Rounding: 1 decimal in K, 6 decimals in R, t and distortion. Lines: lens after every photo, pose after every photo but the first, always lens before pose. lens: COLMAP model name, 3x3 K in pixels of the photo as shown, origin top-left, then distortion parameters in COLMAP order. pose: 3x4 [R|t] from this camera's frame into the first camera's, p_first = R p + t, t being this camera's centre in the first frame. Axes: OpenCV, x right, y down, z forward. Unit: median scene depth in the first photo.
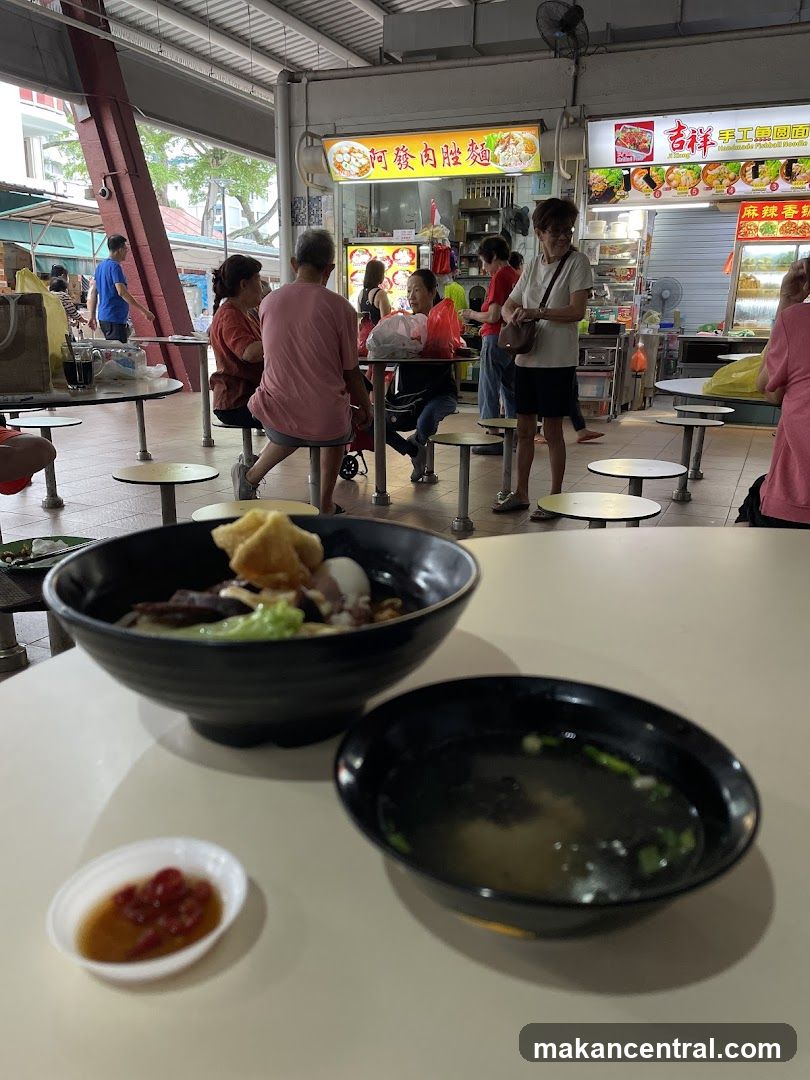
lens RADIAL K [[811.0, 0, 407.6], [0, 811.0, 551.6], [0, 0, 1]] dist [0.017964, 0.001088]
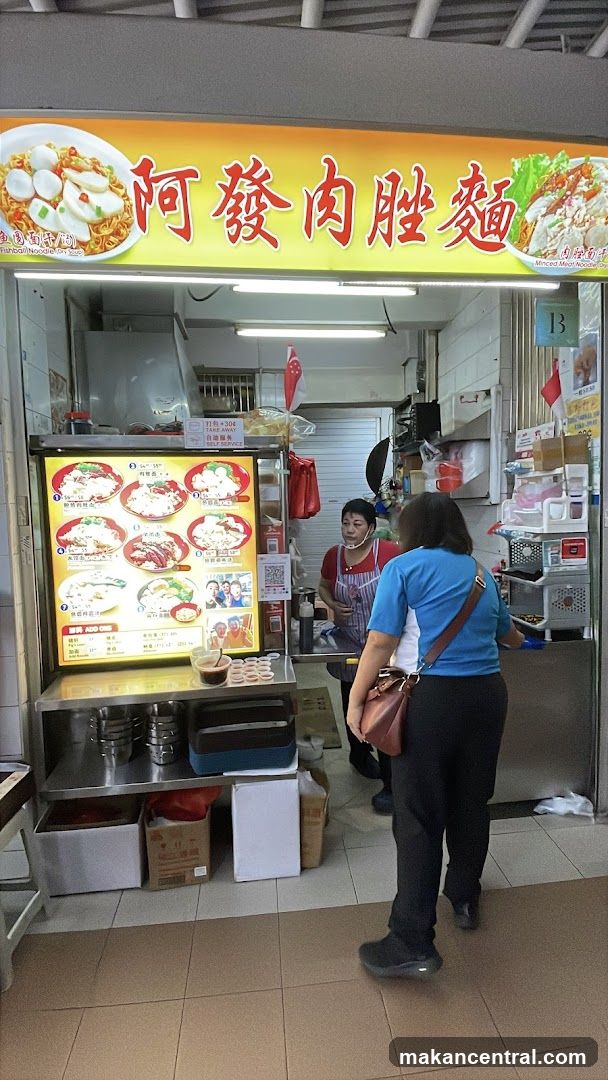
lens RADIAL K [[514.3, 0, 309.5], [0, 514.3, 536.4], [0, 0, 1]] dist [0.021878, -0.032101]
pose [[0.869534, -0.076426, 0.487923, -0.109592], [0.175081, 0.971492, -0.159843, -0.360460], [-0.461797, 0.224415, 0.858126, 0.960042]]
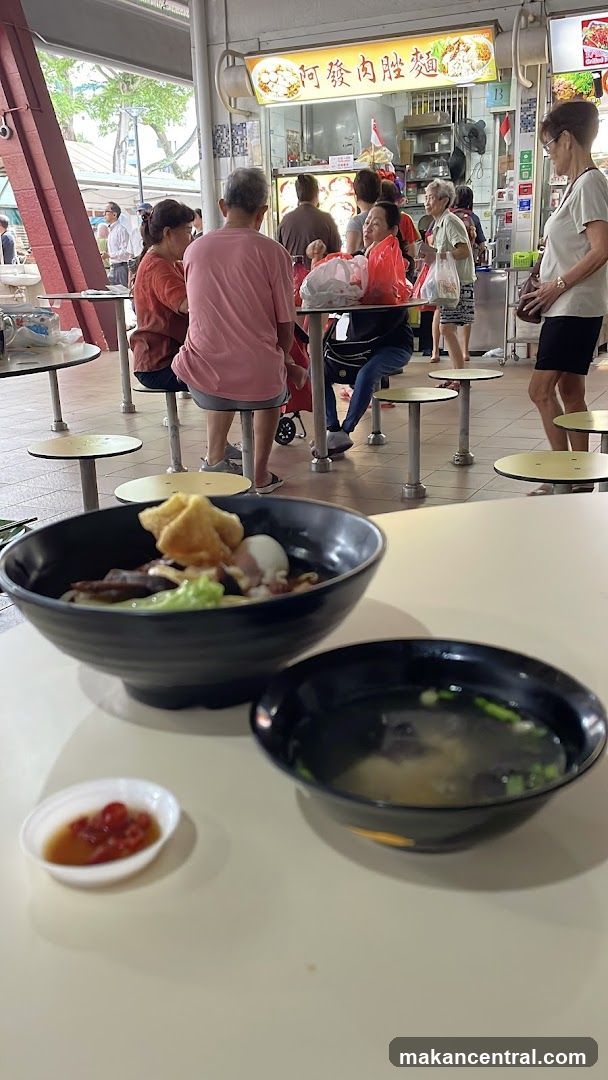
lens RADIAL K [[928.6, 0, 304.0], [0, 928.6, 540.0], [0, 0, 1]] dist [0.018241, -0.002464]
pose [[0.997850, -0.029327, -0.058614, 0.003004], [0.030355, 0.999399, 0.016723, -0.000342], [0.058088, -0.018466, 0.998141, -0.013586]]
